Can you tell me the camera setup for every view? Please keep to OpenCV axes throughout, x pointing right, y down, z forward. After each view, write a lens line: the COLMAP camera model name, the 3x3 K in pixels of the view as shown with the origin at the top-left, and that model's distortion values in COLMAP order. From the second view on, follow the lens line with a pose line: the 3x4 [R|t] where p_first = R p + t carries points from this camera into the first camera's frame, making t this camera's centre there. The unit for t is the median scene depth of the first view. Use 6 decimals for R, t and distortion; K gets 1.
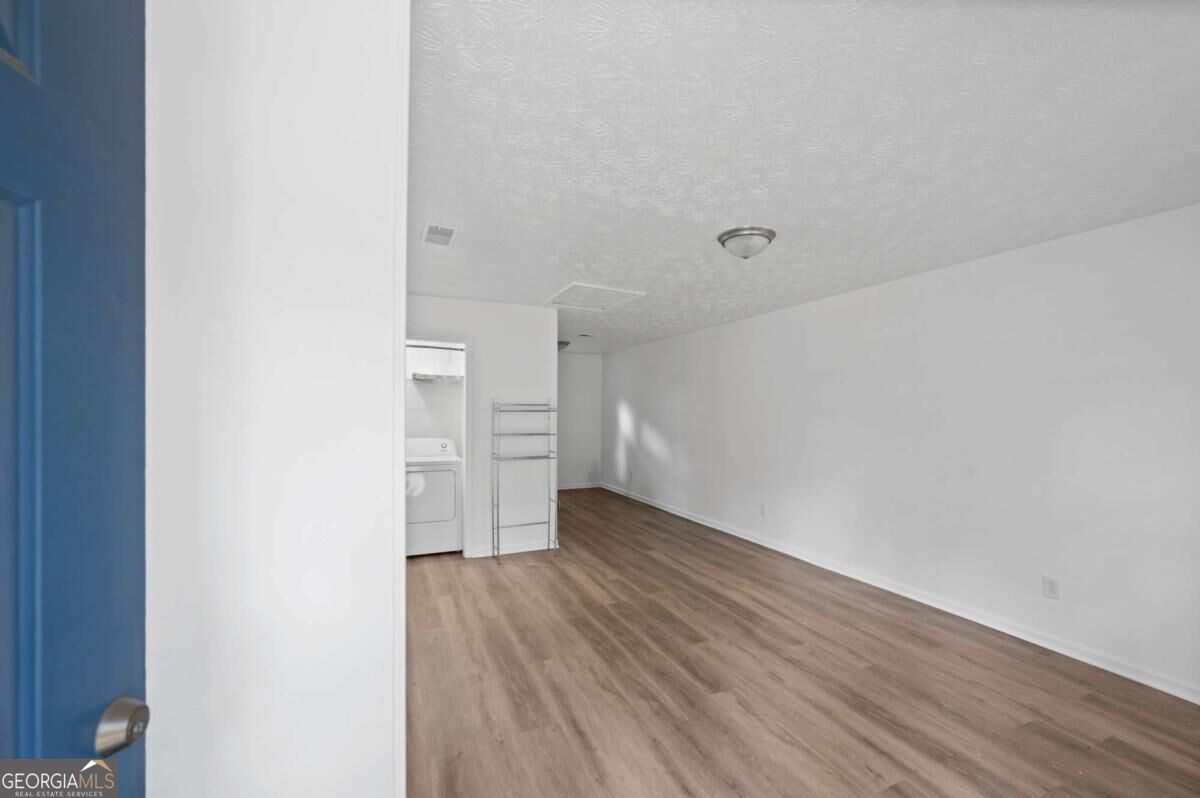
lens RADIAL K [[479.2, 0, 610.1], [0, 479.2, 415.7], [0, 0, 1]] dist [0.002634, -0.000359]
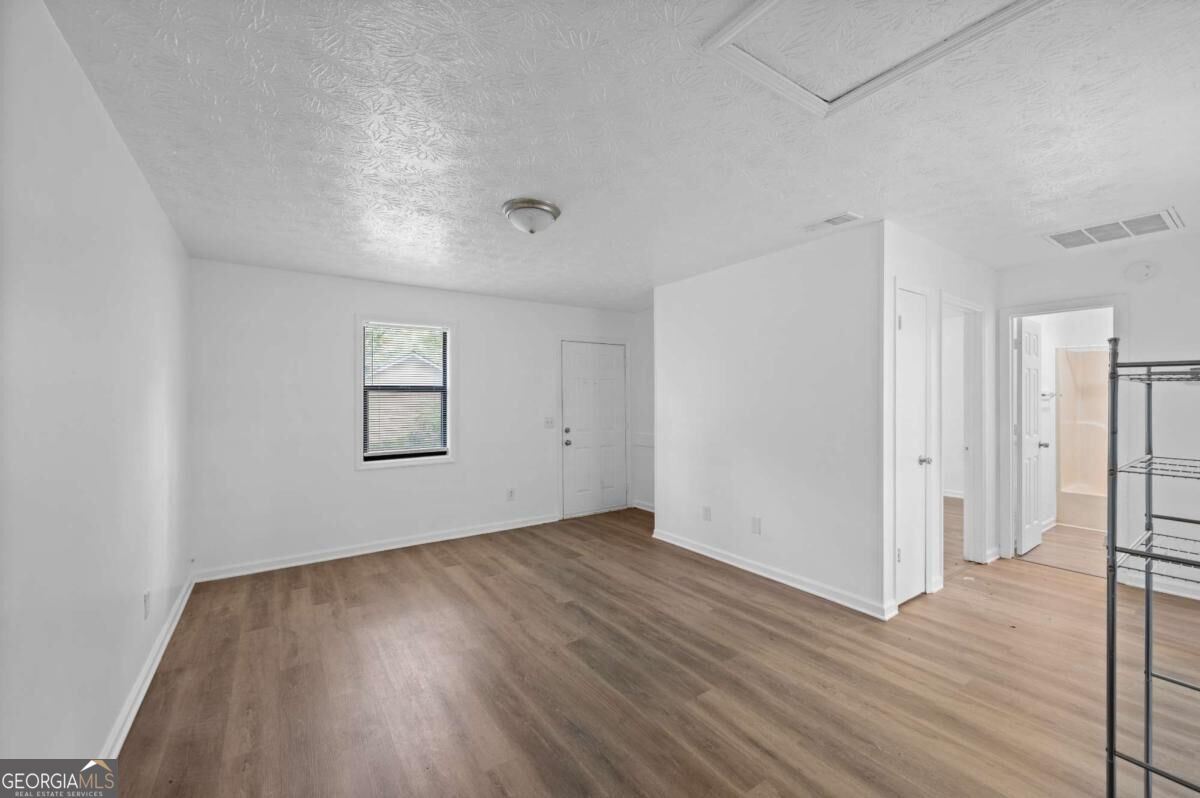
lens RADIAL K [[479.2, 0, 590.4], [0, 479.2, 401.3], [0, 0, 1]] dist [0.002634, -0.000359]
pose [[-0.989248, -0.001538, -0.146237, 0.257326], [-0.003205, 0.999933, 0.011162, 0.001936], [0.146210, 0.011511, -0.989187, 1.669476]]
